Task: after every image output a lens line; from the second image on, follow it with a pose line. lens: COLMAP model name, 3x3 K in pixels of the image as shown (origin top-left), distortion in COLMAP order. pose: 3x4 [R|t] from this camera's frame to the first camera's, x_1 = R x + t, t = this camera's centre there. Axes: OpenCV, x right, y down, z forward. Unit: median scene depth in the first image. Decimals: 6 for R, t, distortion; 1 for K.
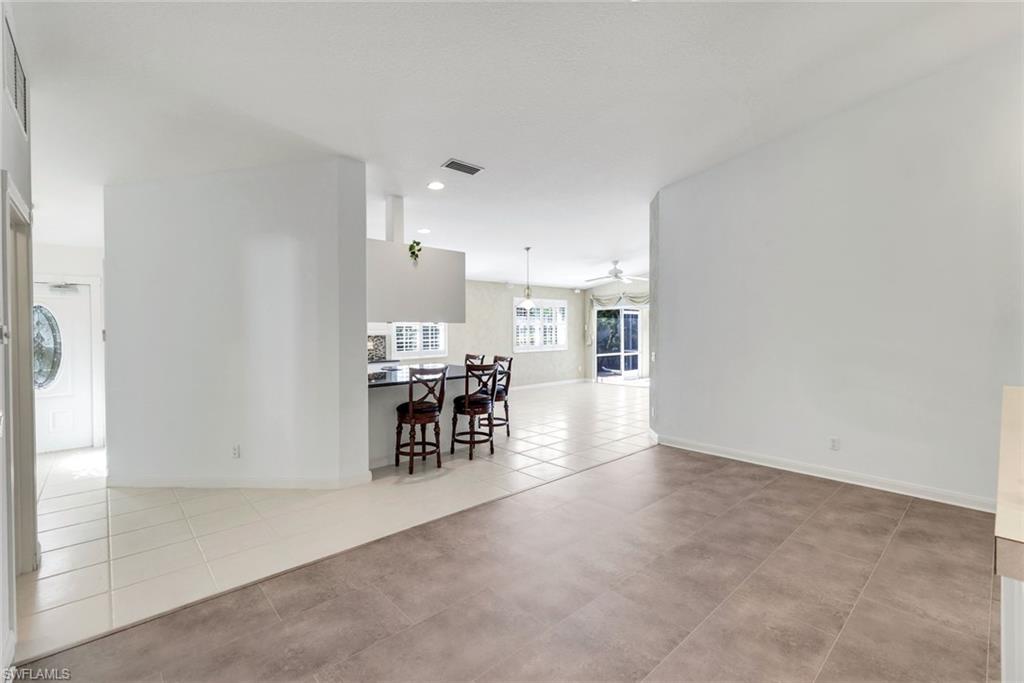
lens RADIAL K [[449.7, 0, 513.2], [0, 449.7, 339.0], [0, 0, 1]] dist [0.003569, -0.000868]
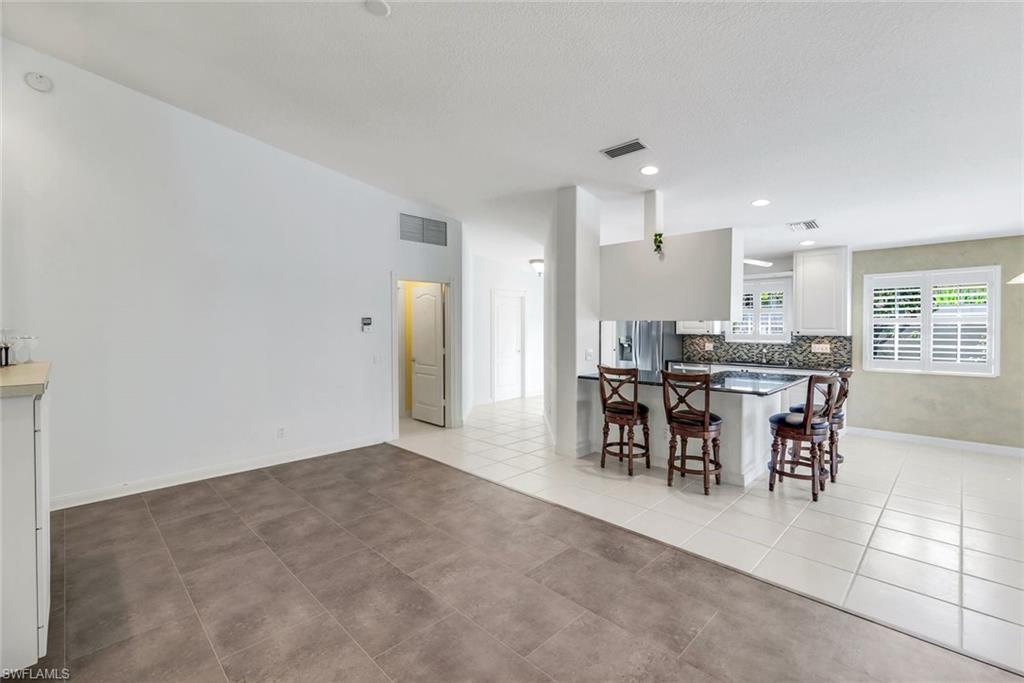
lens RADIAL K [[449.7, 0, 505.1], [0, 449.7, 332.0], [0, 0, 1]] dist [0.003569, -0.000868]
pose [[0.028644, 0.013998, -0.999492, 0.568338], [-0.024878, 0.999602, 0.013286, -0.014105], [0.999280, 0.024485, 0.028981, 0.530881]]
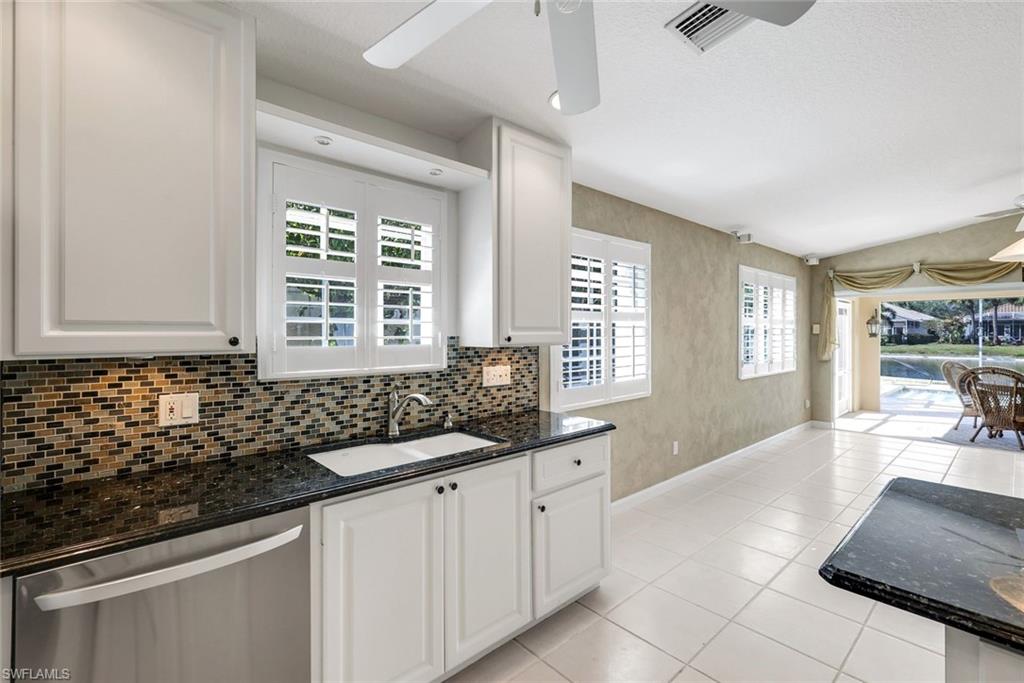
lens RADIAL K [[449.7, 0, 510.2], [0, 449.7, 334.7], [0, 0, 1]] dist [0.003569, -0.000868]
pose [[0.999881, 0.002494, -0.015234, -0.390039], [-0.002814, 0.999775, -0.021030, -0.011907], [0.015179, 0.021070, 0.999663, 0.834995]]
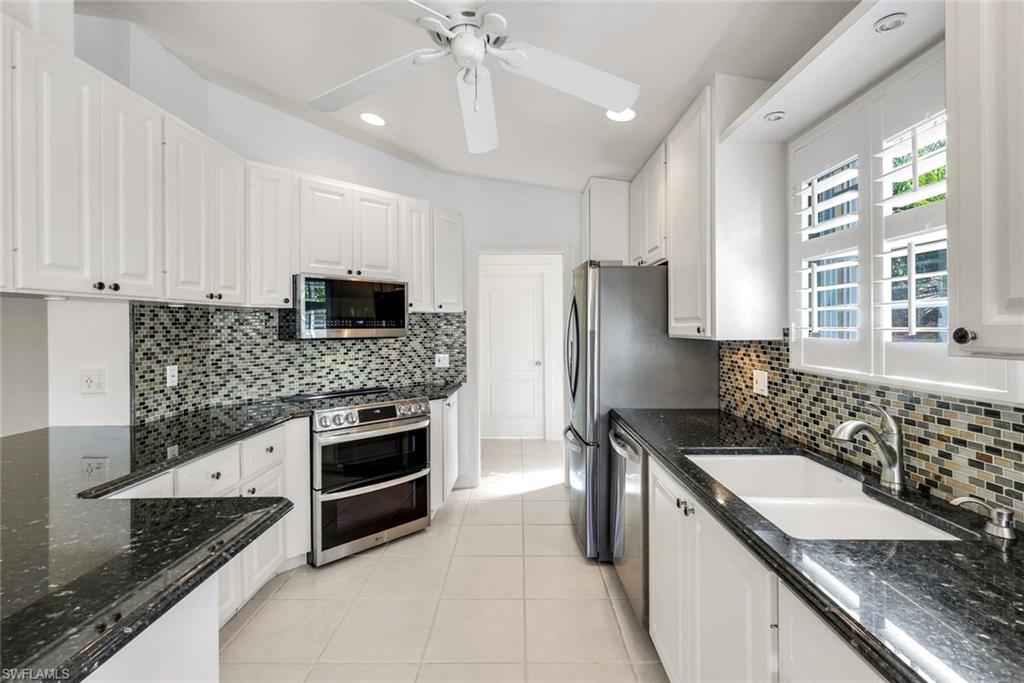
lens RADIAL K [[449.7, 0, 512.6], [0, 449.7, 328.5], [0, 0, 1]] dist [0.003569, -0.000868]
pose [[-0.680021, 0.006623, -0.733163, -0.208319], [-0.014318, 0.999649, 0.022311, -0.019221], [0.733053, 0.025670, -0.679687, 1.191386]]
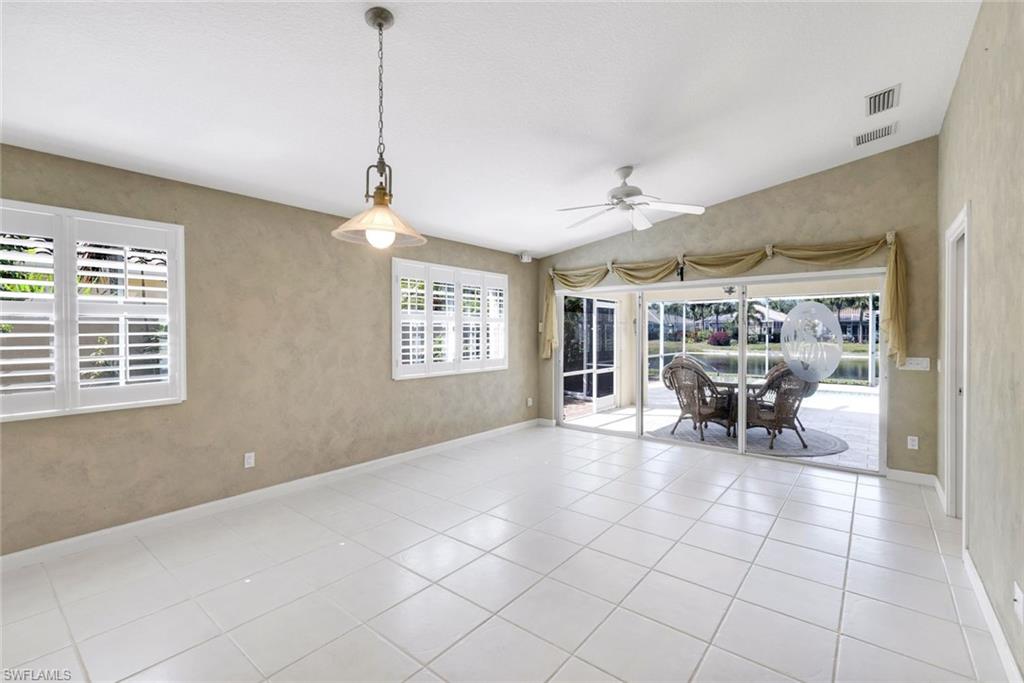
lens RADIAL K [[449.7, 0, 514.0], [0, 449.7, 334.2], [0, 0, 1]] dist [0.003569, -0.000868]
pose [[0.987882, 0.001043, 0.155200, 0.082219], [0.002397, 0.999756, -0.021975, -0.009406], [-0.155185, 0.022080, 0.987639, 0.870547]]
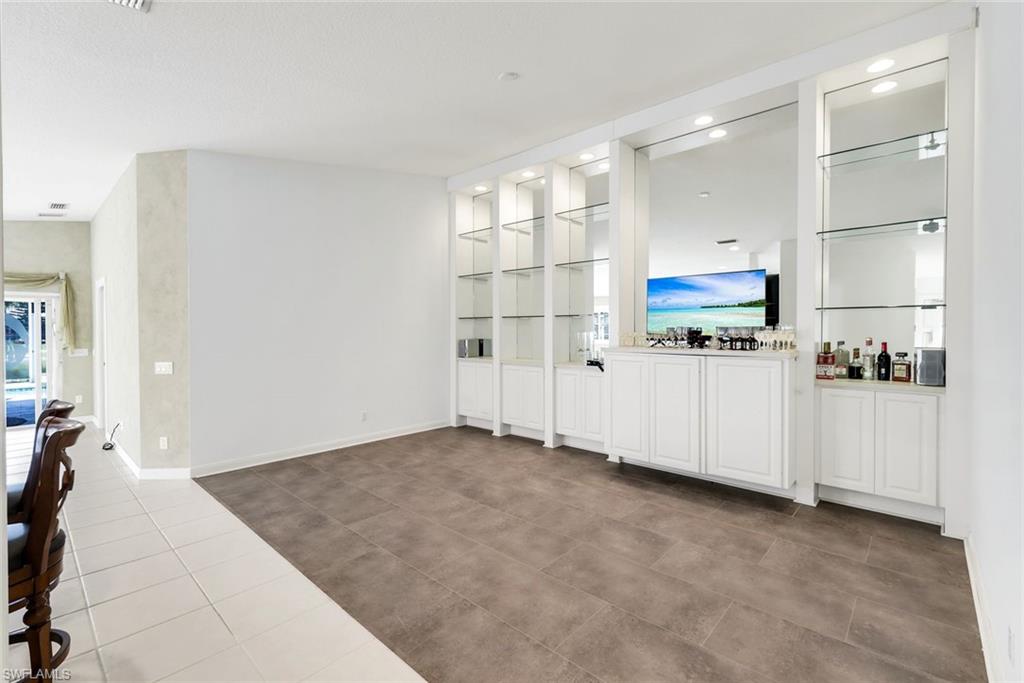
lens RADIAL K [[449.7, 0, 516.5], [0, 449.7, 339.2], [0, 0, 1]] dist [0.003569, -0.000868]
pose [[-0.096959, -0.017064, 0.995142, -0.445572], [0.027697, 0.999420, 0.019836, -0.004819], [-0.994903, 0.029486, -0.096430, 0.465970]]
